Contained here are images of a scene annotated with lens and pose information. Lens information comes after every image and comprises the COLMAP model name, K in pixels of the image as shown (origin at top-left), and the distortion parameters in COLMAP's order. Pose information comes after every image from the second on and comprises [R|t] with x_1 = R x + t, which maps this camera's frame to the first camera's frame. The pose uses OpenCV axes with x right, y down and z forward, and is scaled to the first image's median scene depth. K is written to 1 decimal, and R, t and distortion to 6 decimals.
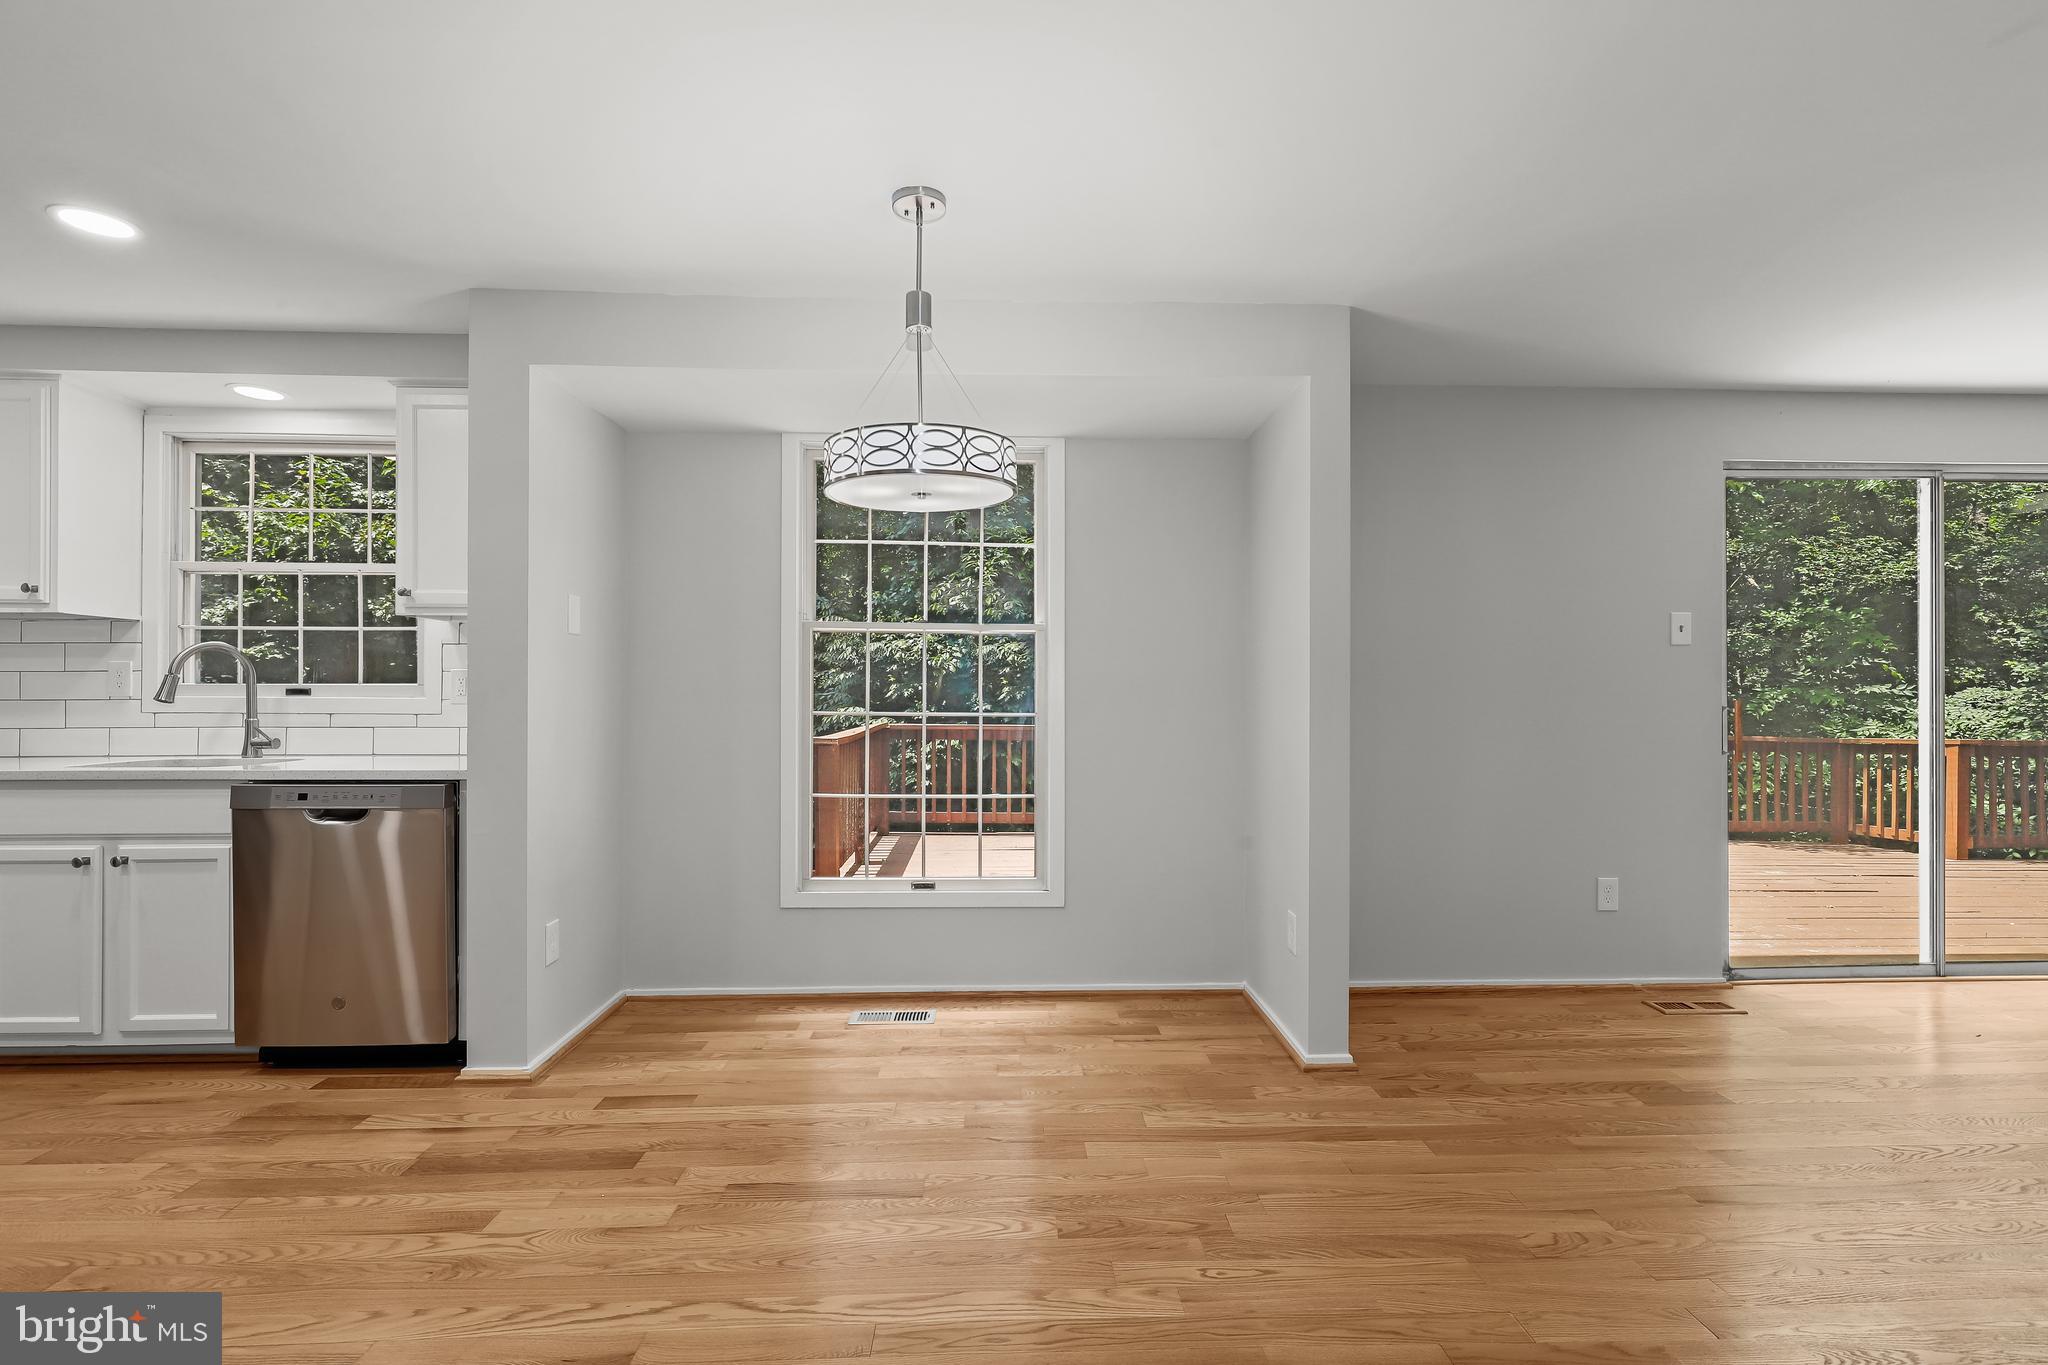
lens RADIAL K [[943.7, 0, 1039.1], [0, 943.7, 697.0], [0, 0, 1]] dist [0.002320, -0.000279]
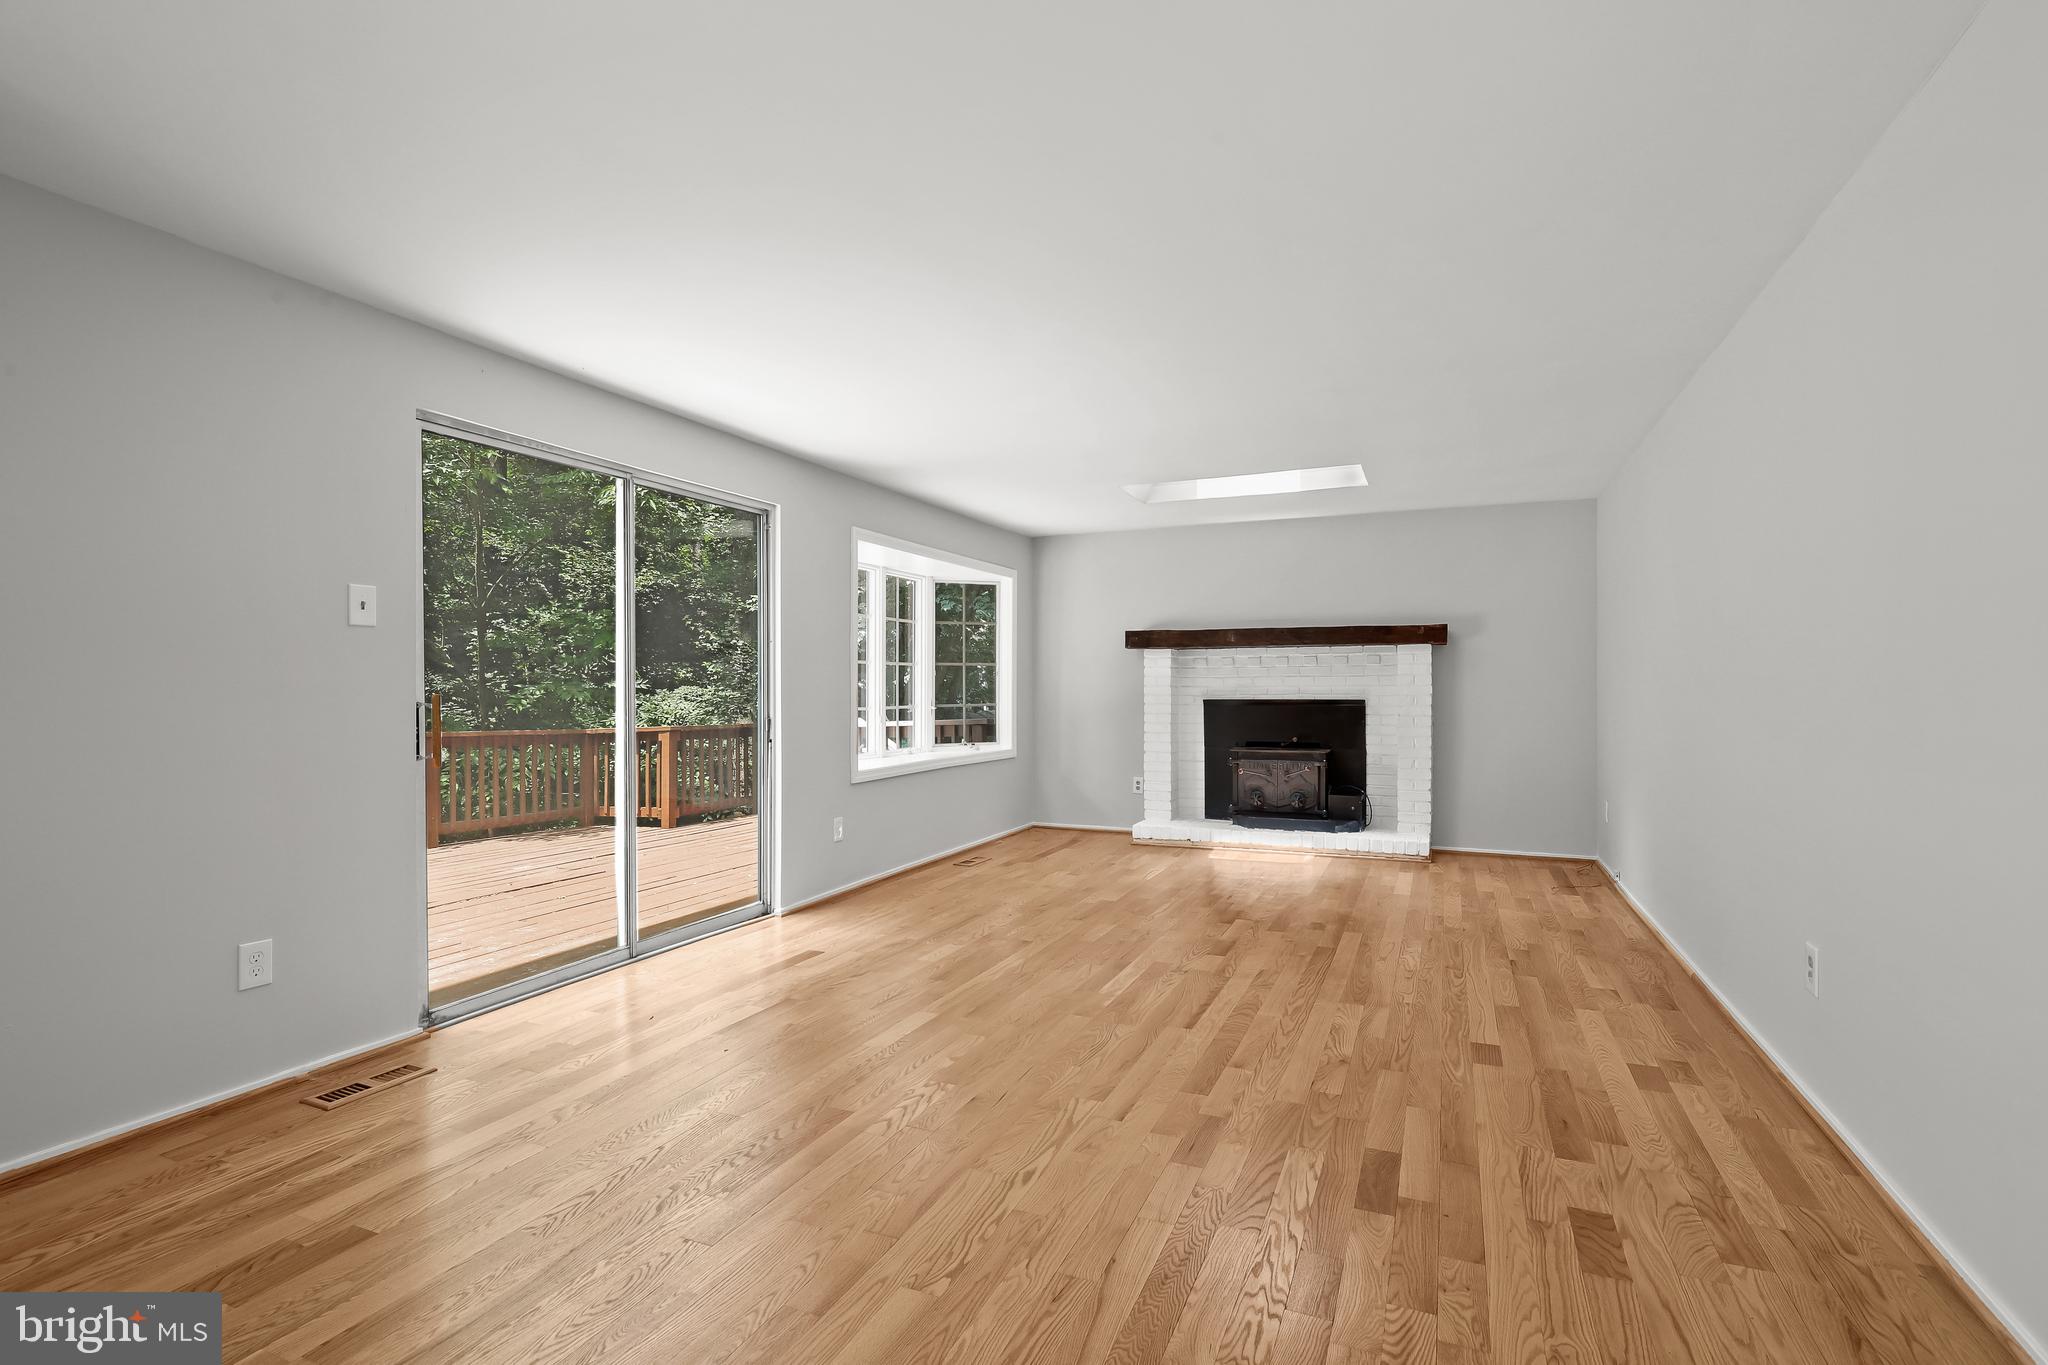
lens RADIAL K [[943.7, 0, 1030.0], [0, 943.7, 700.4], [0, 0, 1]] dist [0.002320, -0.000279]
pose [[0.439181, -0.012945, 0.898306, 0.251701], [0.007072, 0.999915, 0.010952, 0.003762], [-0.898371, 0.001543, 0.439235, 0.175080]]
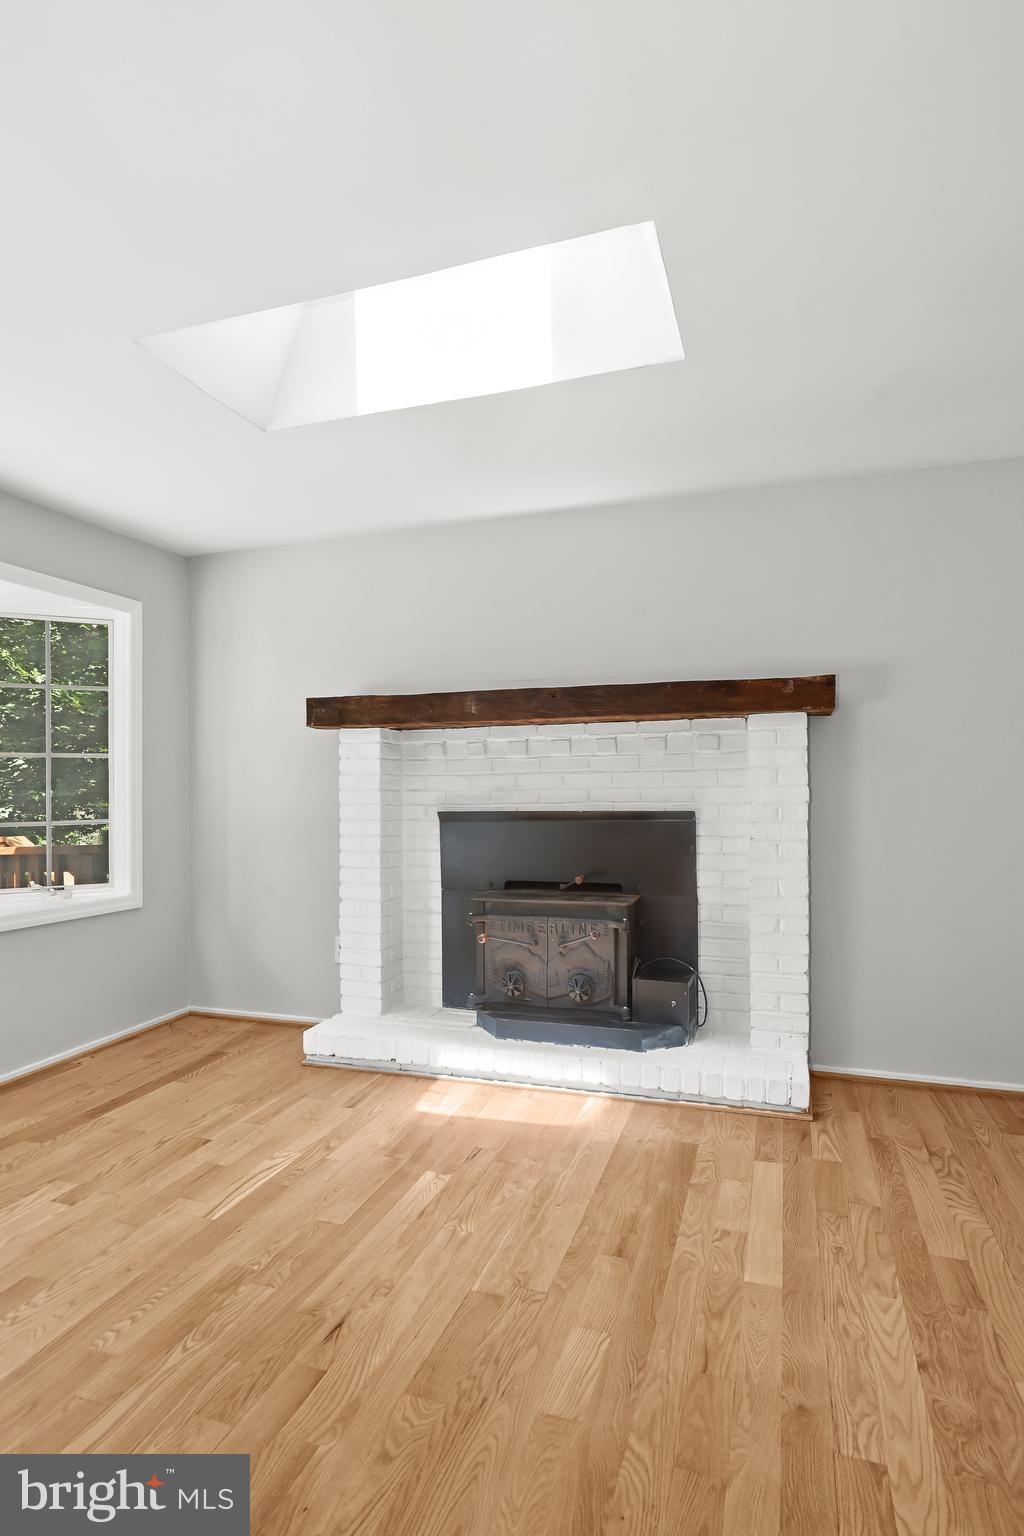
lens RADIAL K [[807.9, 0, 507.7], [0, 807.9, 792.0], [0, 0, 1]] dist [0.001967, -0.000629]
pose [[0.365302, -0.003795, 0.930881, 1.361935], [0.012766, 0.999918, -0.000933, 0.003234], [-0.930801, 0.012225, 0.365321, 0.267088]]
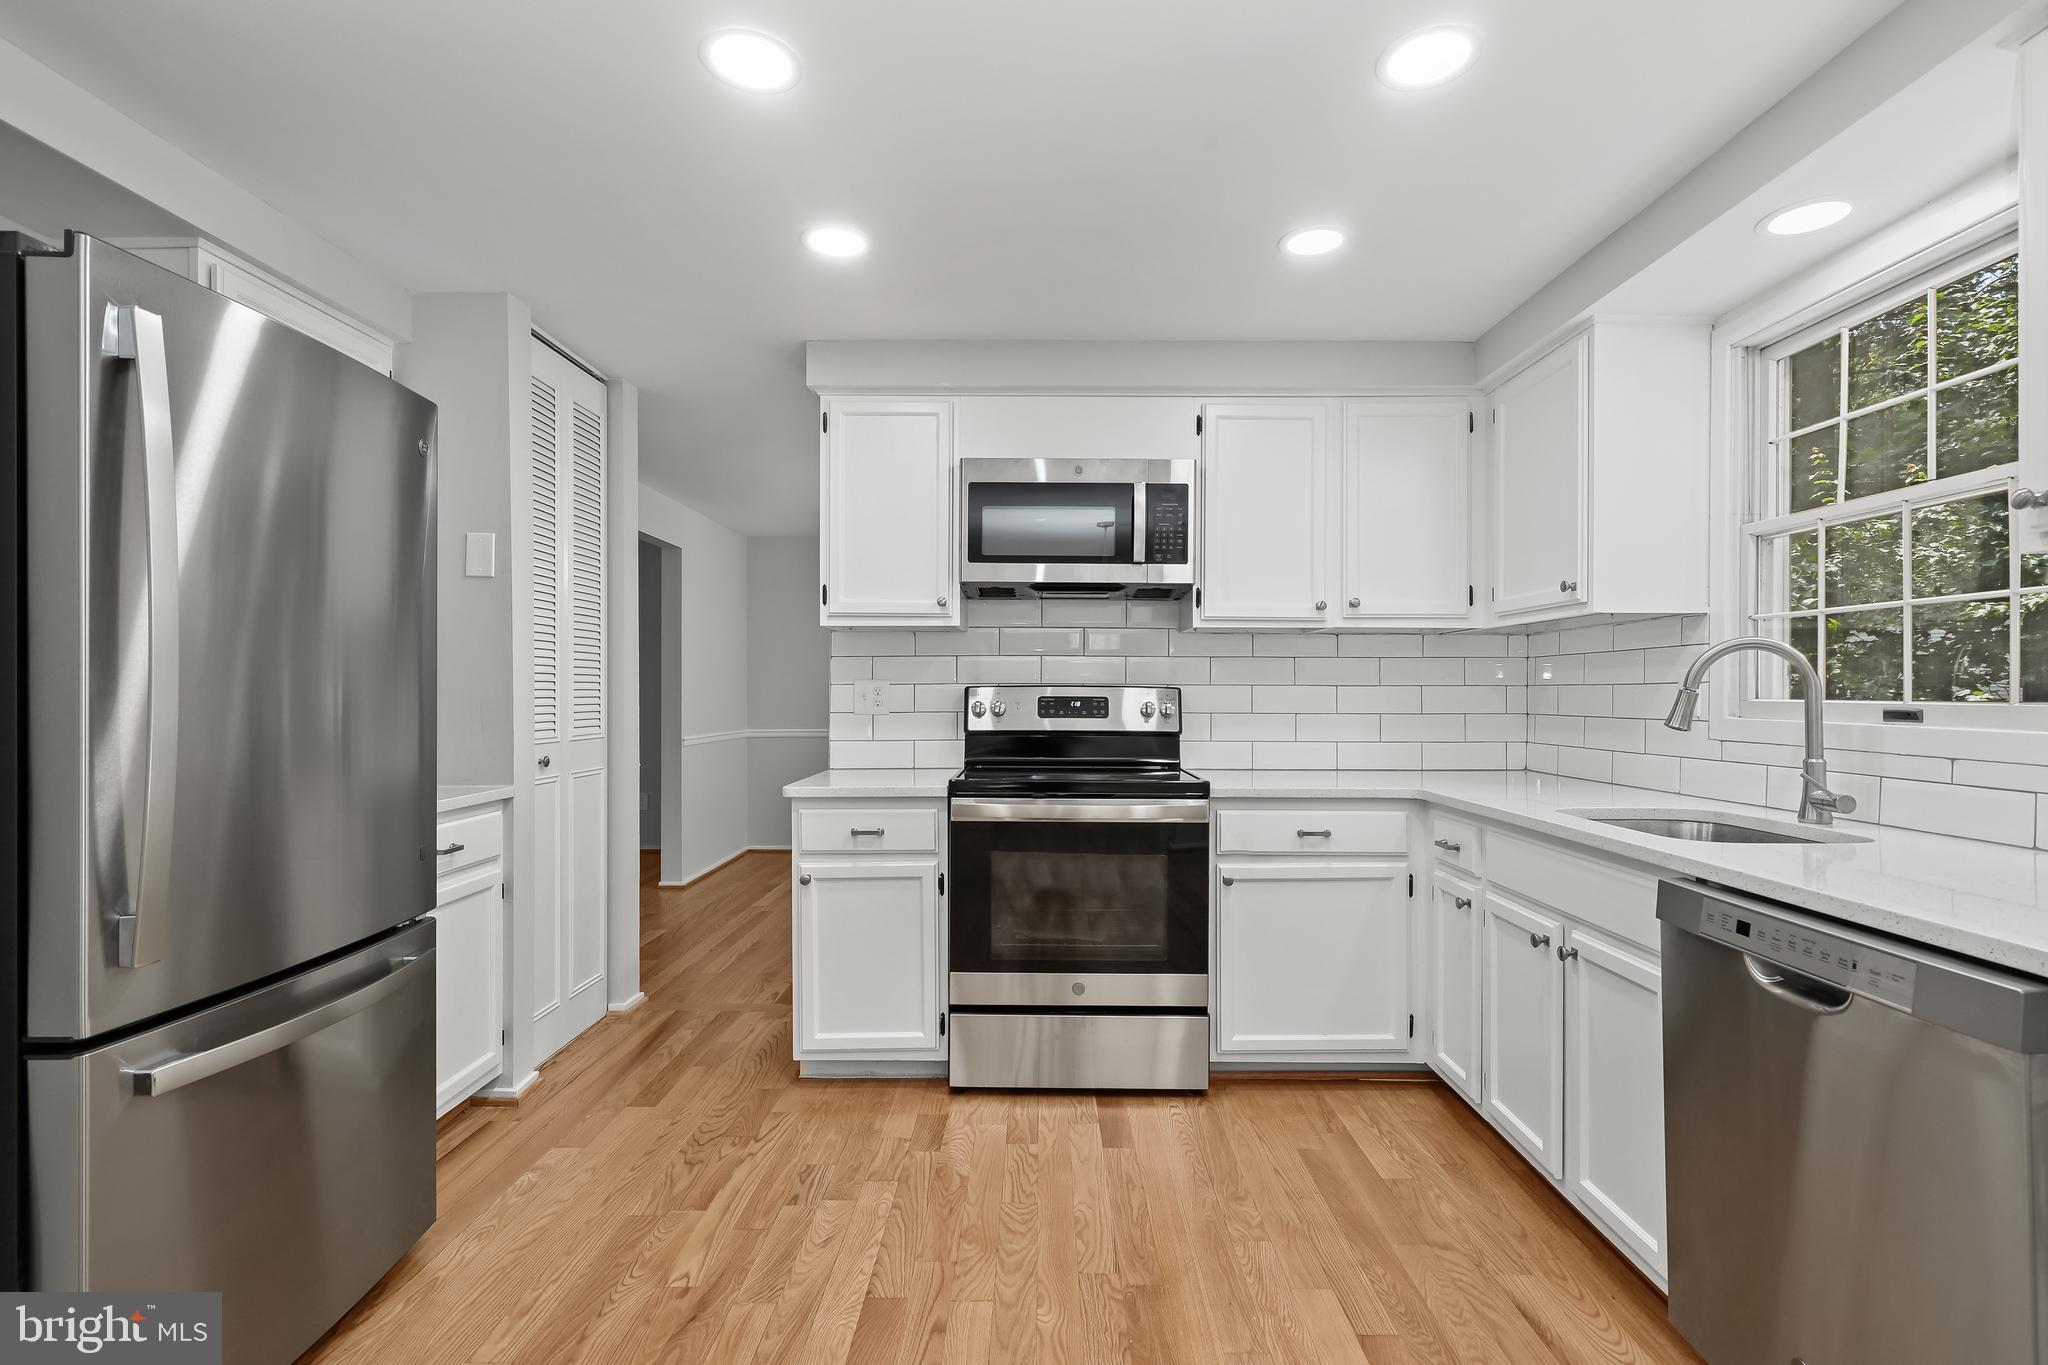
lens RADIAL K [[943.7, 0, 1033.8], [0, 943.7, 689.4], [0, 0, 1]] dist [0.002320, -0.000279]
pose [[-0.048442, -0.003504, -0.998820, -0.207445], [-0.000466, 0.999994, -0.003486, -0.020318], [0.998826, 0.000297, -0.048443, 0.547946]]
